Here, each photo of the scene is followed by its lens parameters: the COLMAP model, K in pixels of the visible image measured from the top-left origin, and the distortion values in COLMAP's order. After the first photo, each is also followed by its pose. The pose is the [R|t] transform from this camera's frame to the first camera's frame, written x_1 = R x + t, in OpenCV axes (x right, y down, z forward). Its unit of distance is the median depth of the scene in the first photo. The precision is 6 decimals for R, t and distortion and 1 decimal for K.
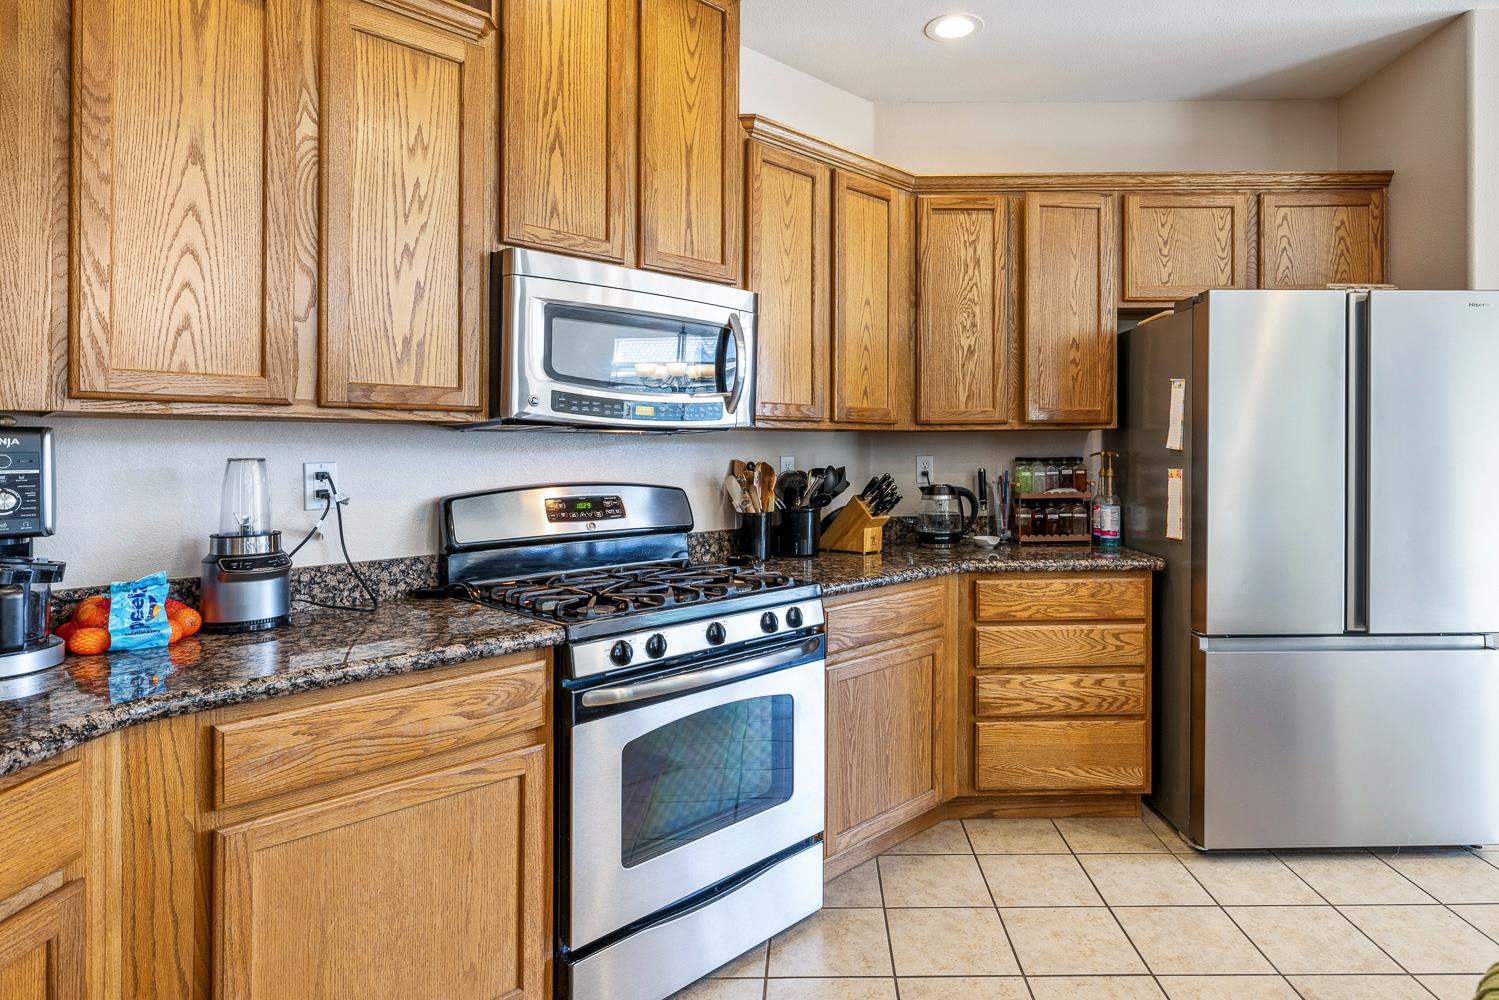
lens RADIAL K [[793.7, 0, 807.0], [0, 793.7, 460.6], [0, 0, 1]] dist [-0.002366, 0.001107]
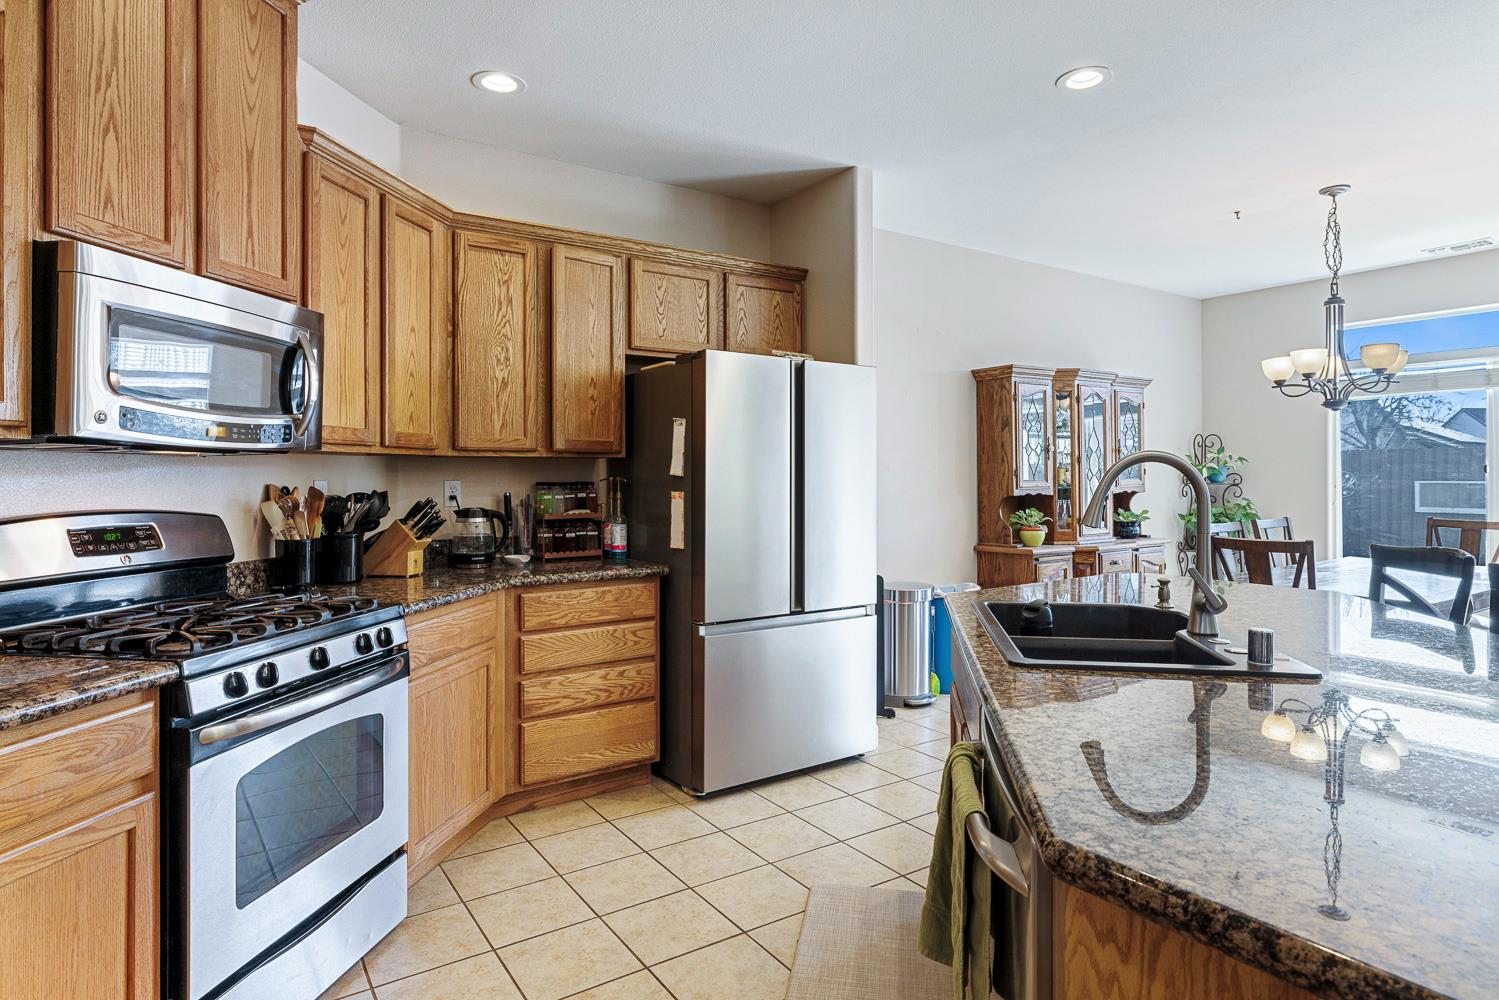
lens RADIAL K [[829.8, 0, 697.5], [0, 829.8, 486.5], [0, 0, 1]] dist [0.000768, -0.001032]
pose [[0.843144, -0.001799, 0.537685, -0.209761], [0.001387, 0.999998, 0.001172, 0.001093], [-0.537687, -0.000242, 0.843145, -0.102473]]
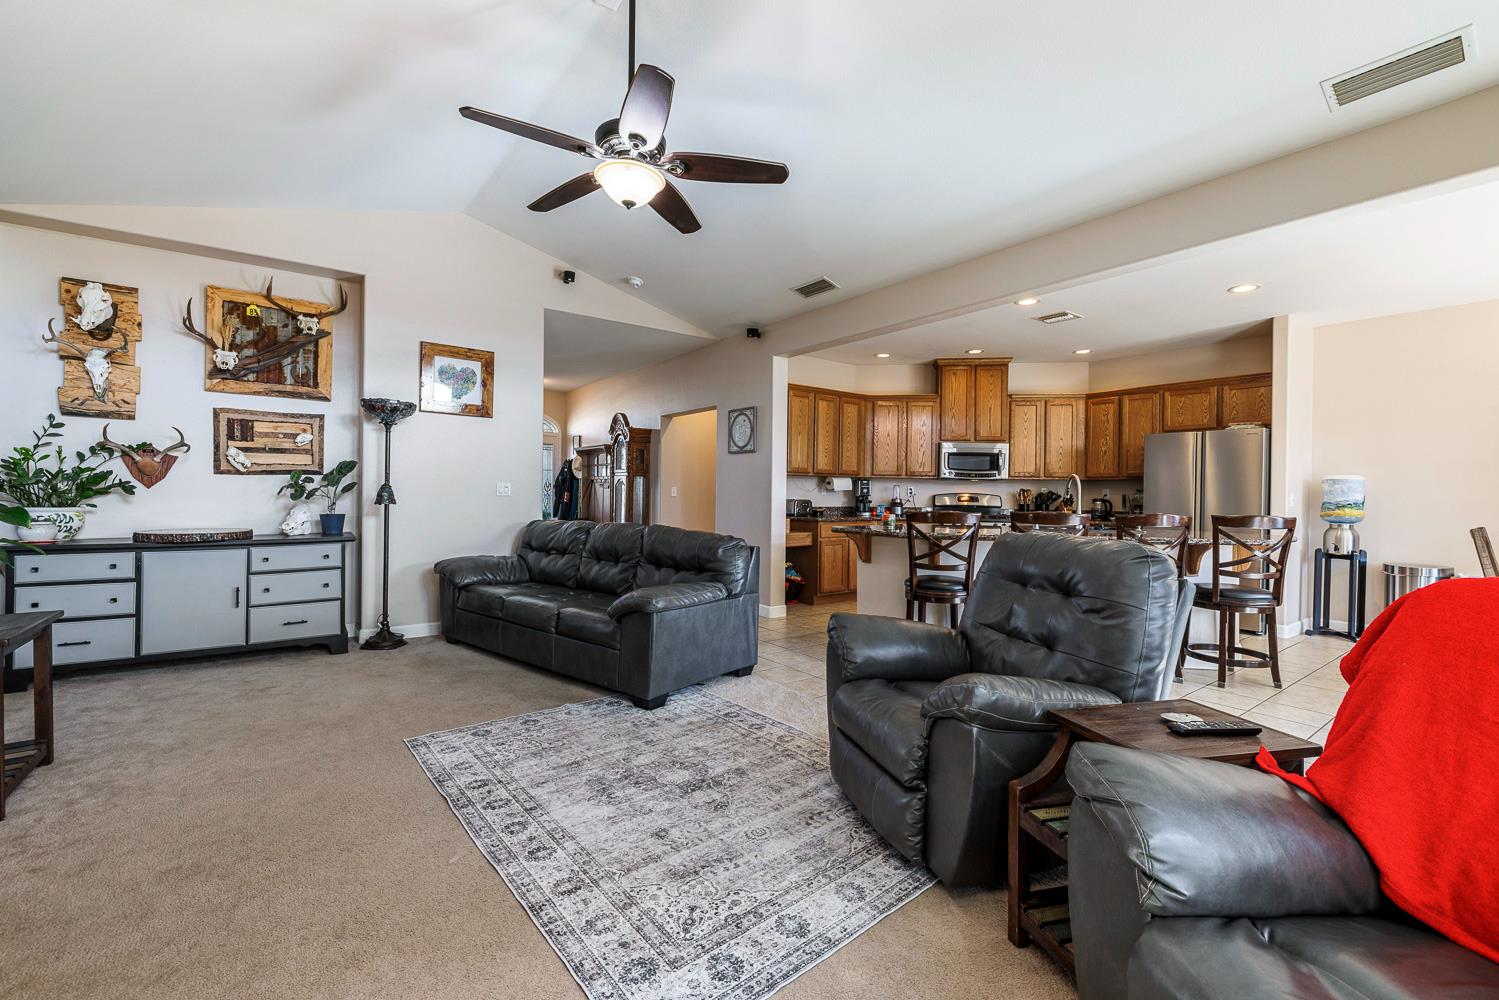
lens RADIAL K [[641.7, 0, 776.5], [0, 641.7, 500.7], [0, 0, 1]] dist [-0.000015, 0.000072]
pose [[0.609195, 0.024151, -0.792652, 1.576092], [-0.026695, 0.999594, 0.009941, 0.056170], [0.792571, 0.015104, 0.609593, -1.614054]]
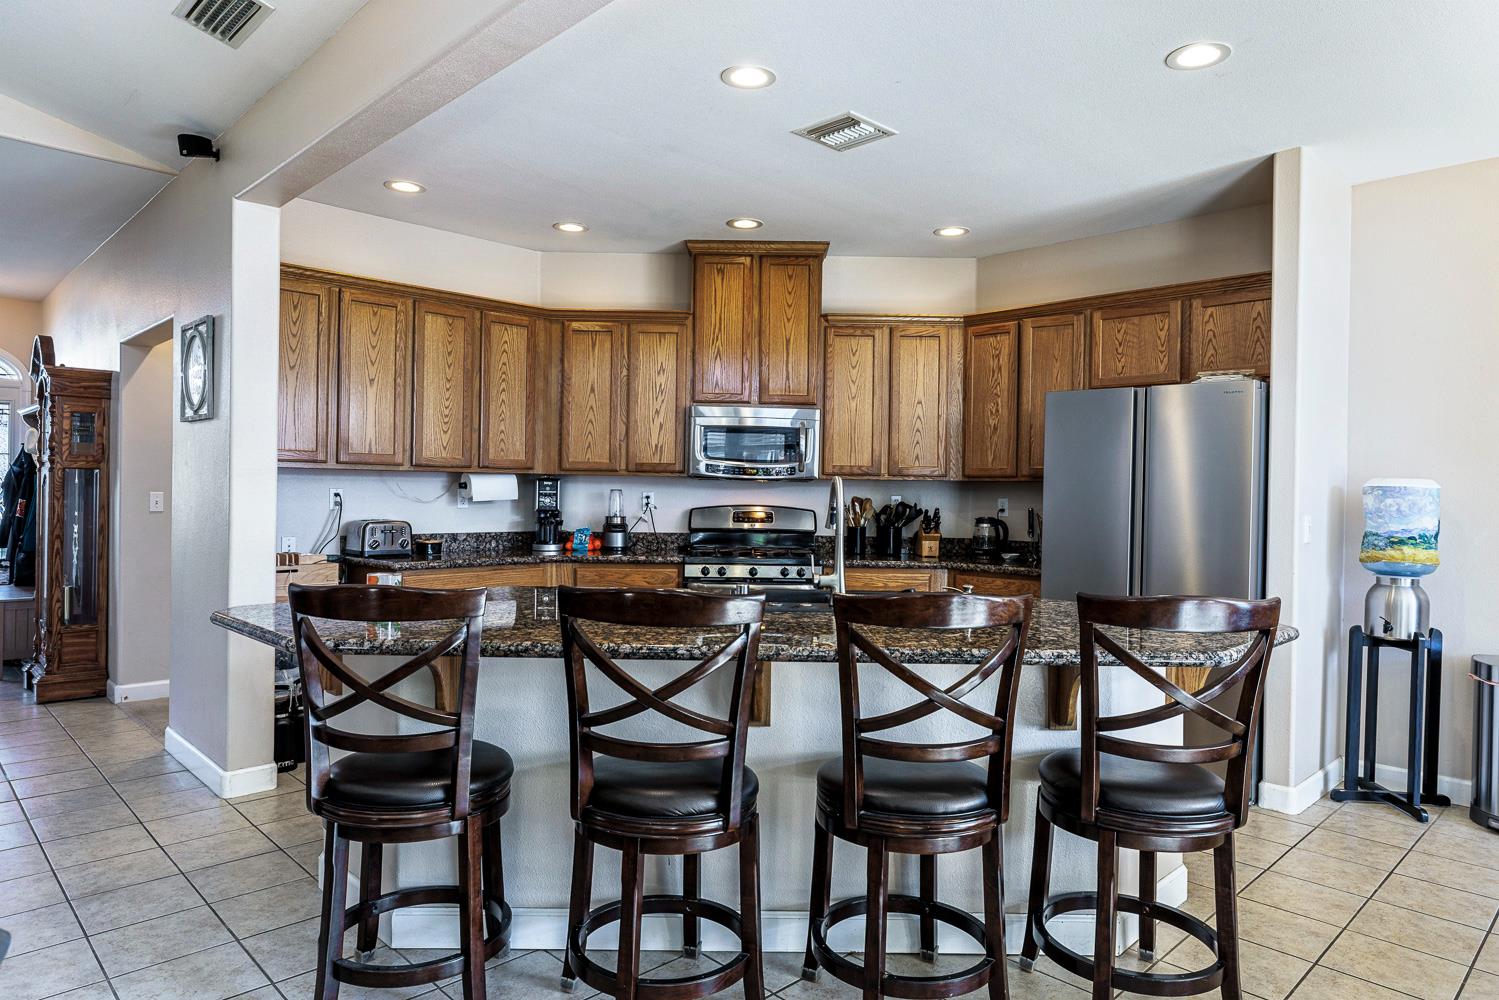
lens RADIAL K [[937.0, 0, 802.6], [0, 937.0, 508.0], [0, 0, 1]] dist [0.000094, -0.000934]
pose [[0.717108, 0.032221, -0.696217, 1.399647], [-0.028185, 0.999454, 0.017224, -0.008828], [0.696392, 0.007272, 0.717624, -0.614994]]
